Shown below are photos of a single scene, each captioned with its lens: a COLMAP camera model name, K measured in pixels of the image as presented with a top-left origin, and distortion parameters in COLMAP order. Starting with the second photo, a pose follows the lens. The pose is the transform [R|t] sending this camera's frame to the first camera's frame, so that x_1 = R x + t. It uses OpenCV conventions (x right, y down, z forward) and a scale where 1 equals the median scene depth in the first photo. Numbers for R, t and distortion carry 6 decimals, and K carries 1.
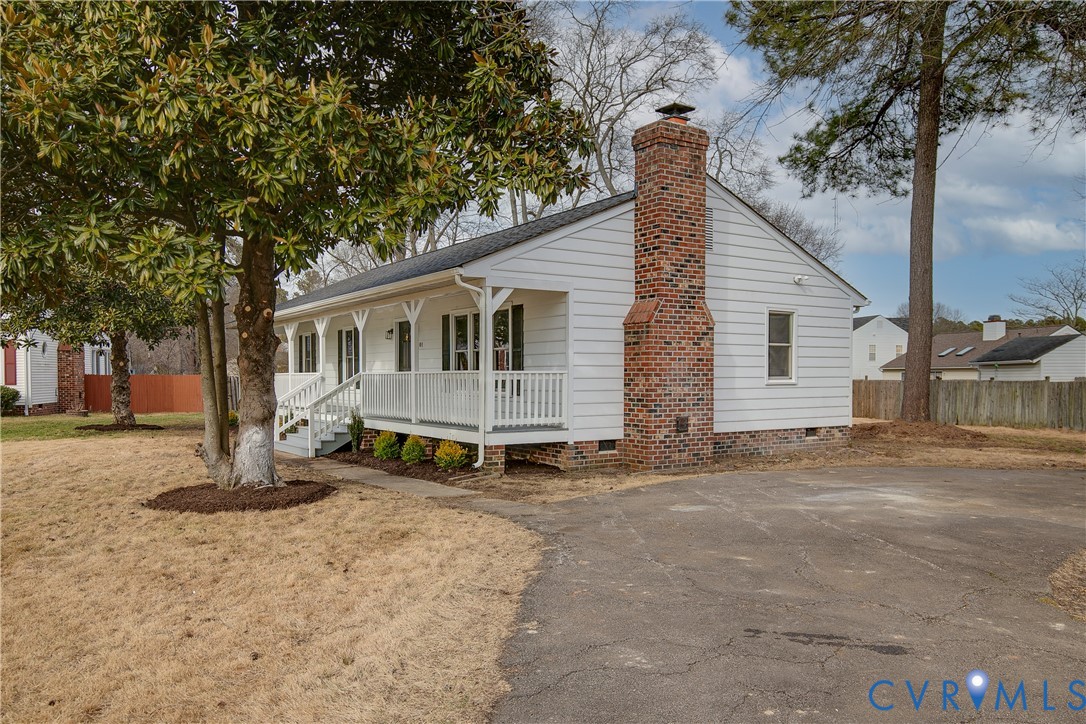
lens RADIAL K [[783.7, 0, 518.1], [0, 783.7, 393.3], [0, 0, 1]] dist [-0.010138, 0.005962]
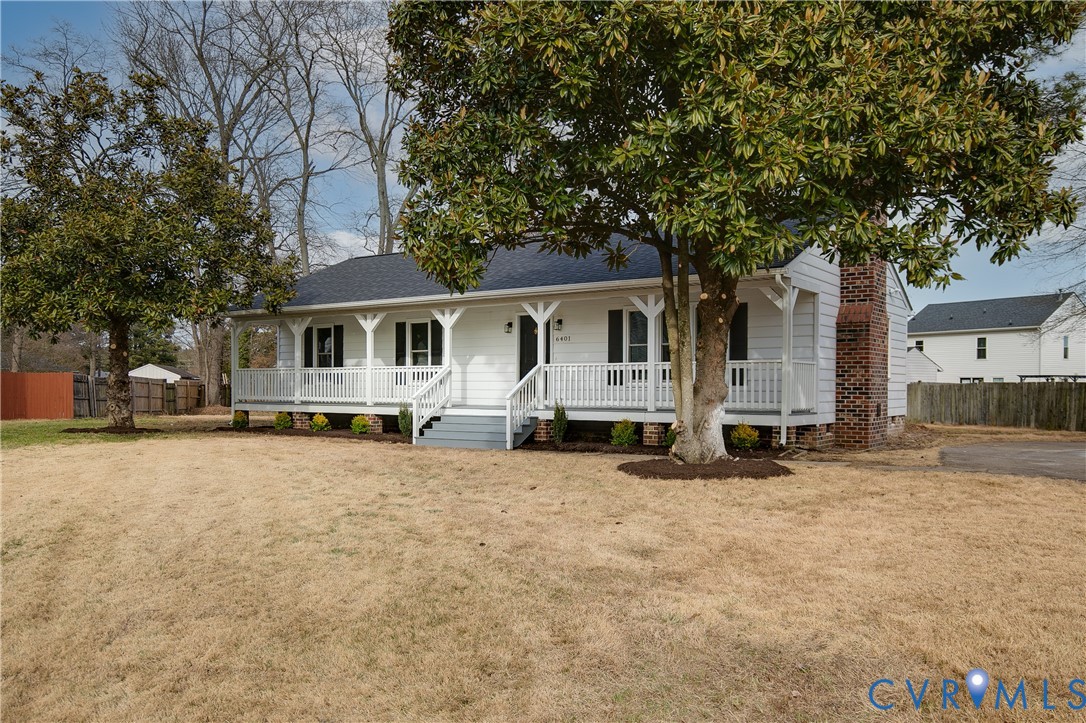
lens RADIAL K [[783.7, 0, 598.2], [0, 783.7, 384.3], [0, 0, 1]] dist [-0.010138, 0.005962]
pose [[0.927874, 0.005887, 0.372847, -0.591385], [0.003243, 0.999710, -0.023855, 0.026747], [-0.372879, 0.023344, 0.927586, 0.059986]]
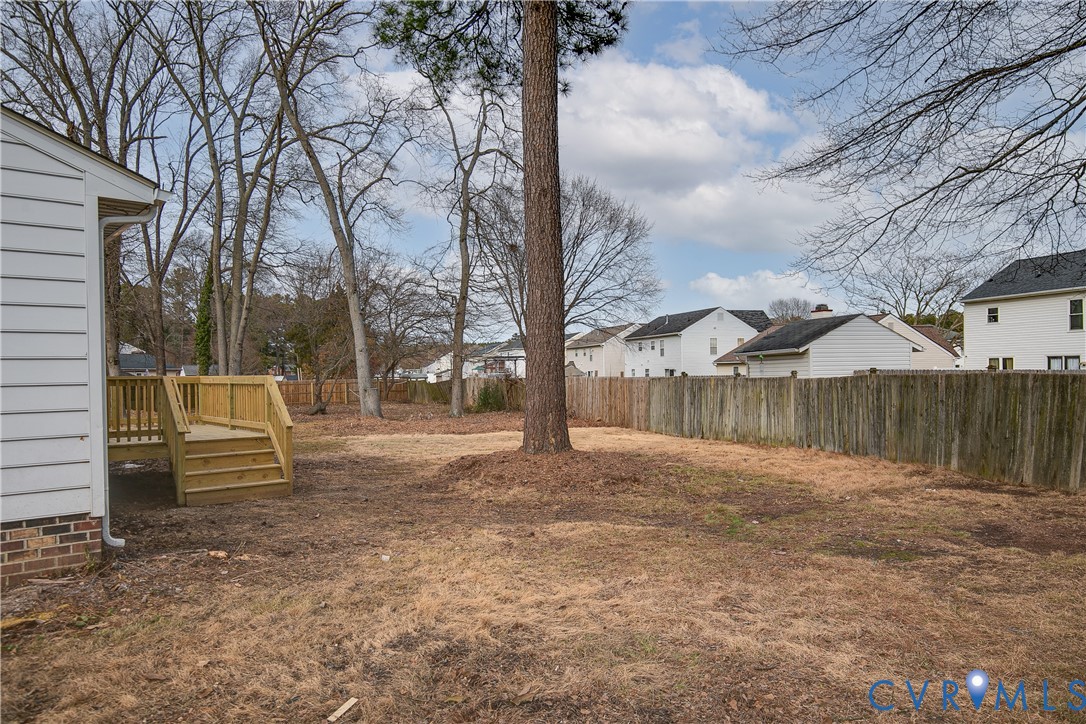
lens RADIAL K [[758.6, 0, 540.6], [0, 758.6, 367.0], [0, 0, 1]] dist [-0.002160, -0.002501]
pose [[0.989647, -0.013517, 0.142886, 0.716990], [0.017986, 0.999387, -0.030031, -0.017704], [-0.142392, 0.032290, 0.989283, 0.738532]]
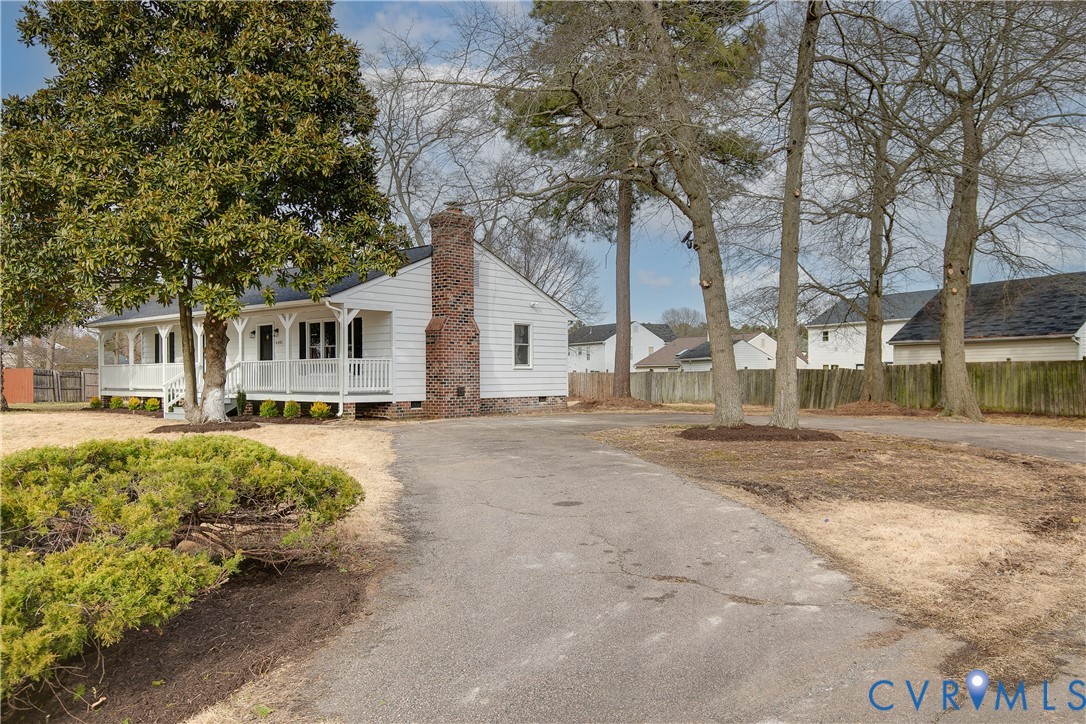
lens RADIAL K [[783.7, 0, 542.1], [0, 783.7, 386.8], [0, 0, 1]] dist [-0.010138, 0.005962]
pose [[0.957788, -0.007587, 0.287376, -0.101418], [0.010046, 0.999924, -0.007083, 0.041806], [-0.287301, 0.009671, 0.957792, -0.629419]]
